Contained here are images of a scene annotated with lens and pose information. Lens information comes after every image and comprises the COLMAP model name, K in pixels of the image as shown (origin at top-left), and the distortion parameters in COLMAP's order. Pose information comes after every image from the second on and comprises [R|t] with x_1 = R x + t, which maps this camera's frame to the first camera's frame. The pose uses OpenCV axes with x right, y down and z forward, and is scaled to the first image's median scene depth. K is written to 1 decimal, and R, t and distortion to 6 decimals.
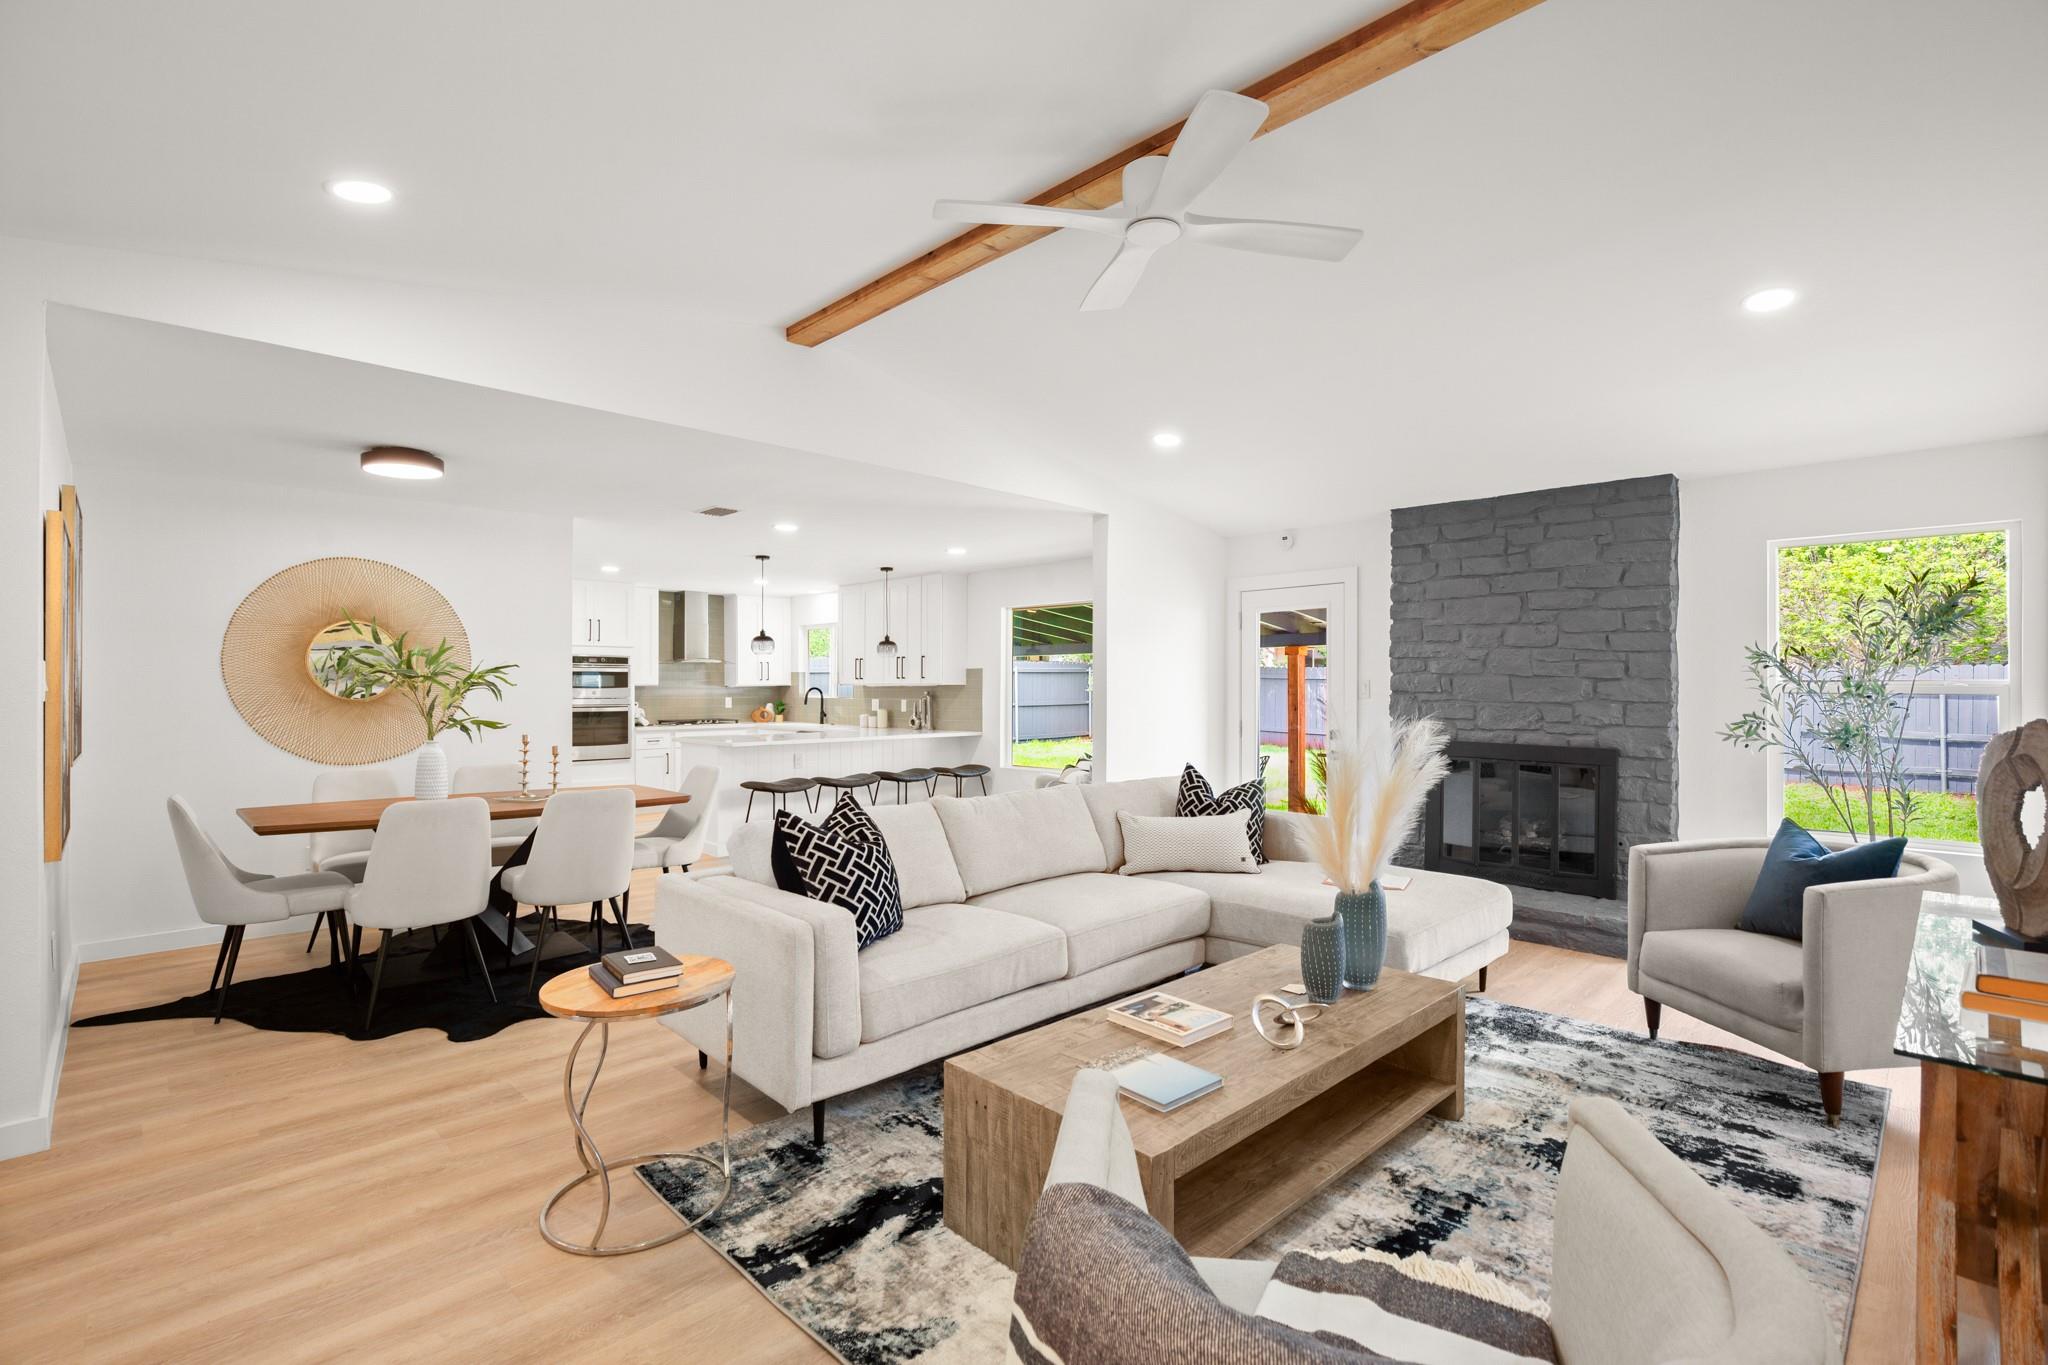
lens RADIAL K [[936.4, 0, 1025.0], [0, 936.4, 697.9], [0, 0, 1]] dist [0.000679, -0.000006]
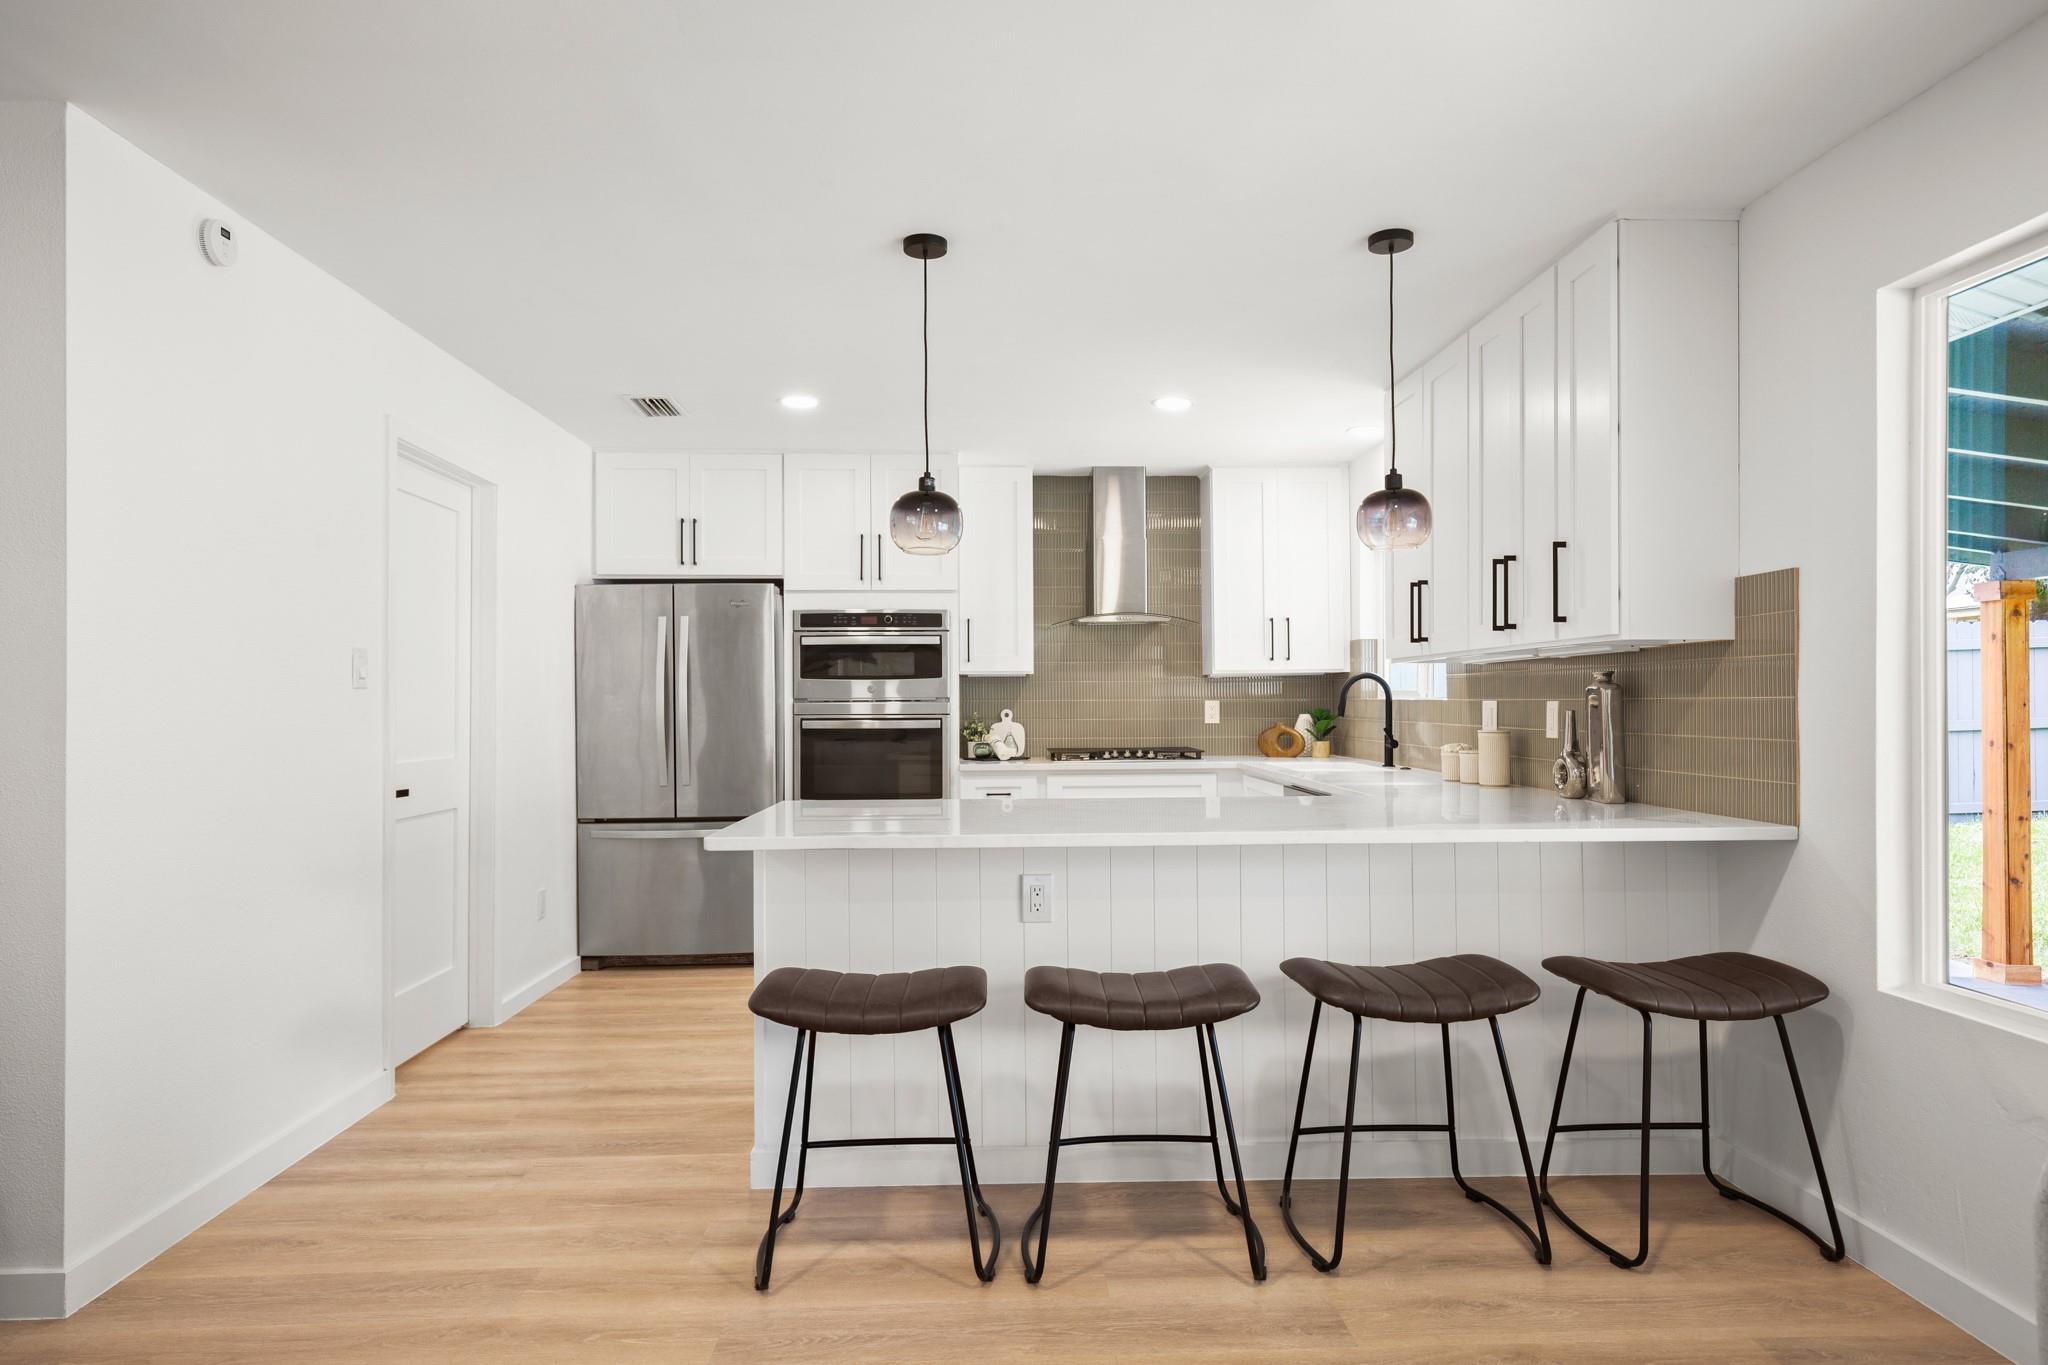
lens RADIAL K [[1234.4, 0, 1019.5], [0, 1234.4, 679.0], [0, 0, 1]] dist [-0.009243, 0.003228]
pose [[0.738012, -0.016691, -0.674581, 0.017822], [-0.001631, 0.999647, -0.026519, 0.005573], [0.674786, 0.020672, 0.737724, 0.534243]]
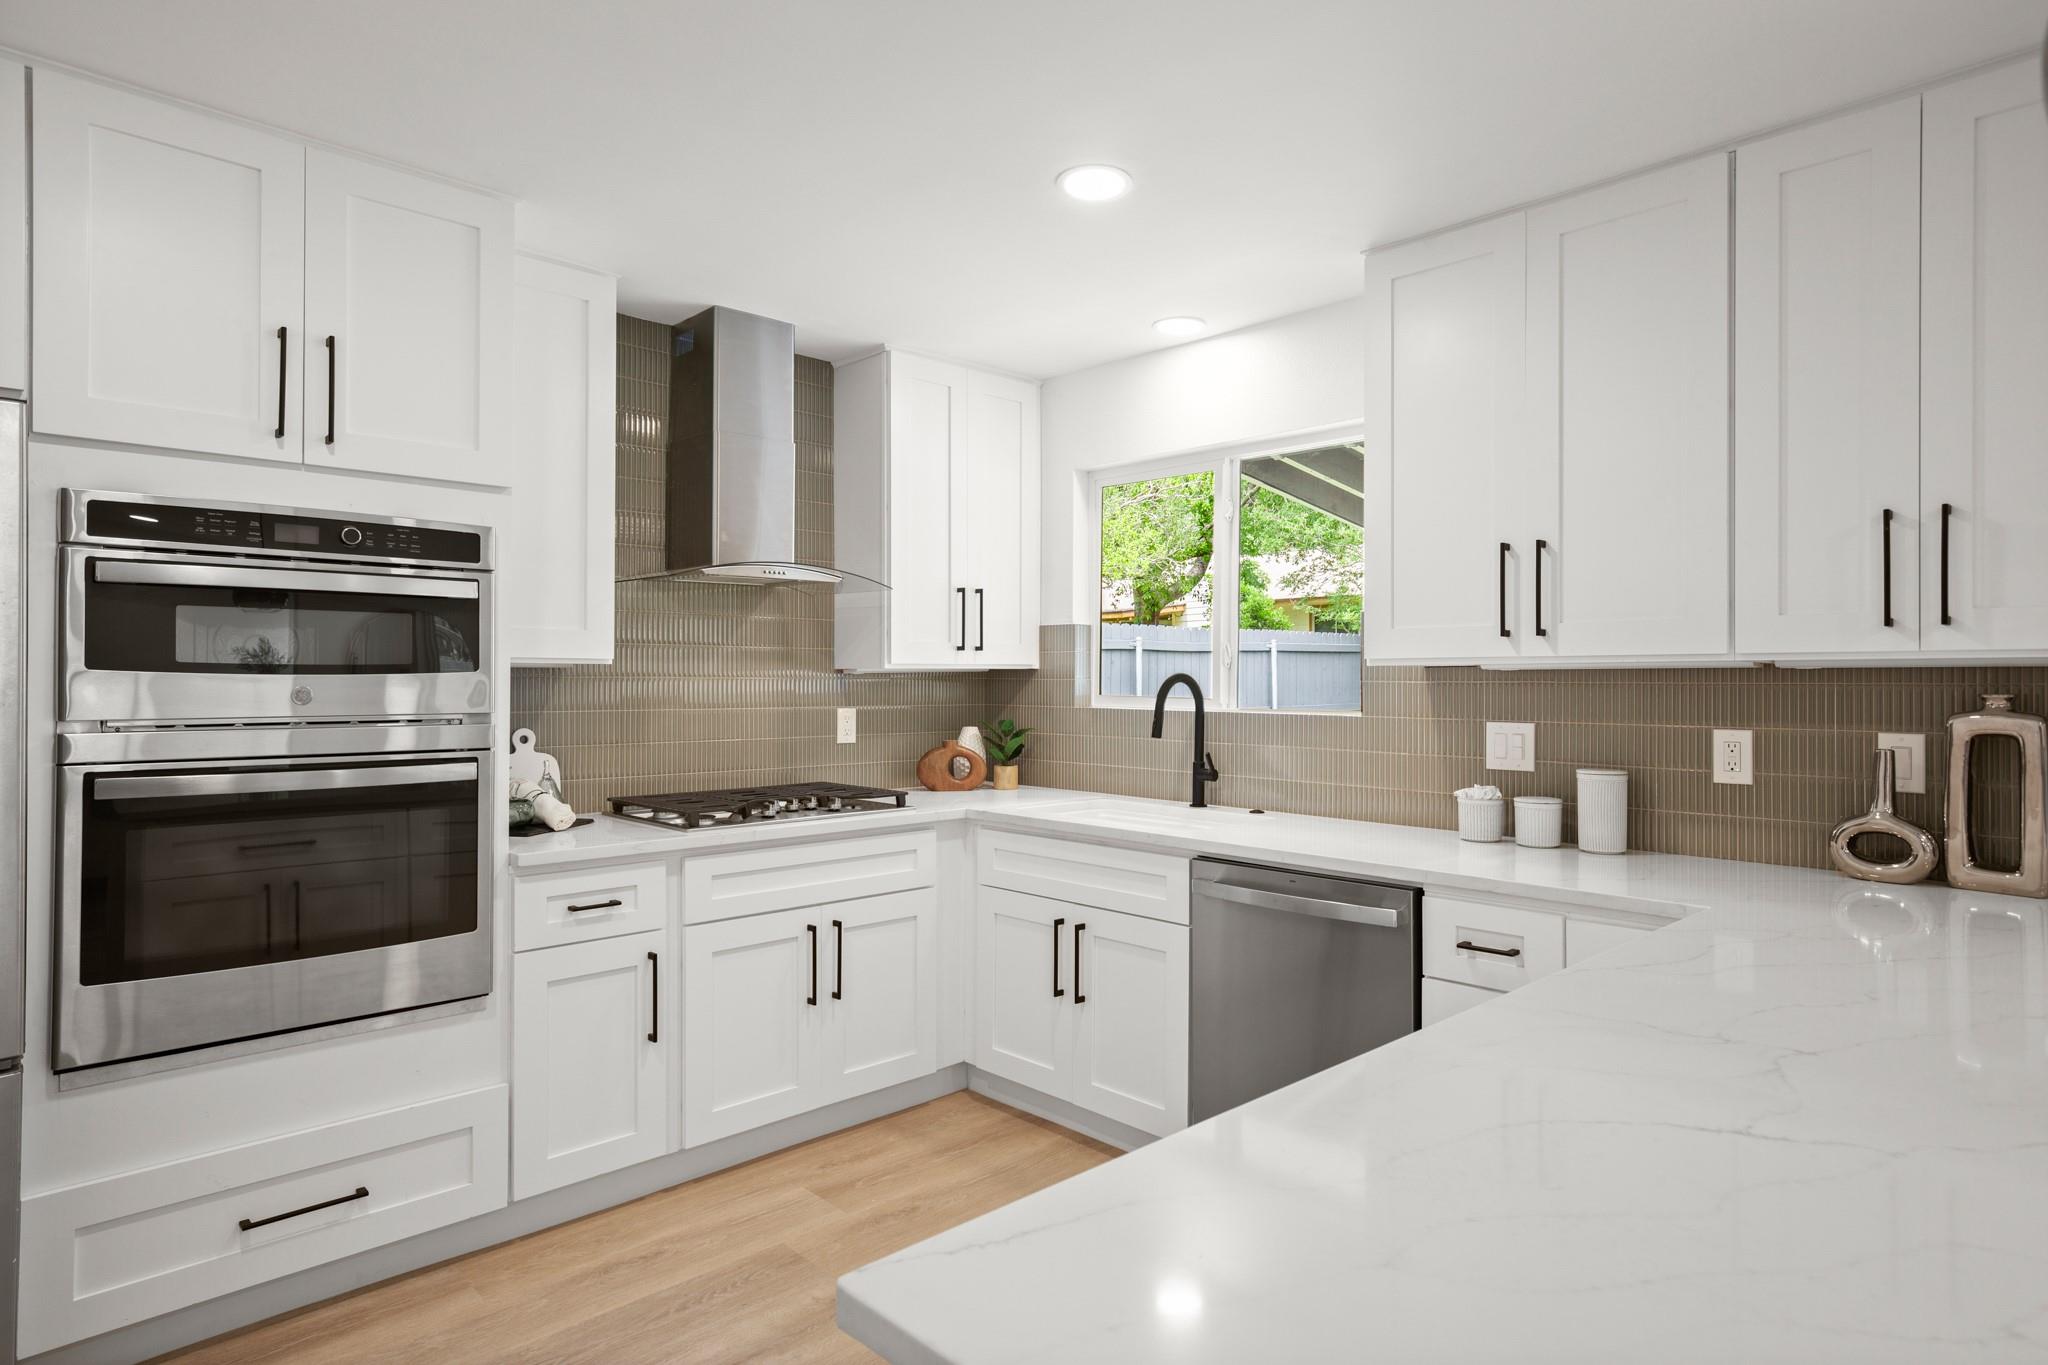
lens RADIAL K [[1130.5, 0, 1030.5], [0, 1130.5, 671.7], [0, 0, 1]] dist [-0.003234, 0.000871]
pose [[0.999931, 0.002608, -0.011496, -0.272447], [-0.002821, 0.999825, -0.018504, -0.005810], [0.011446, 0.018535, 0.999763, 0.688982]]
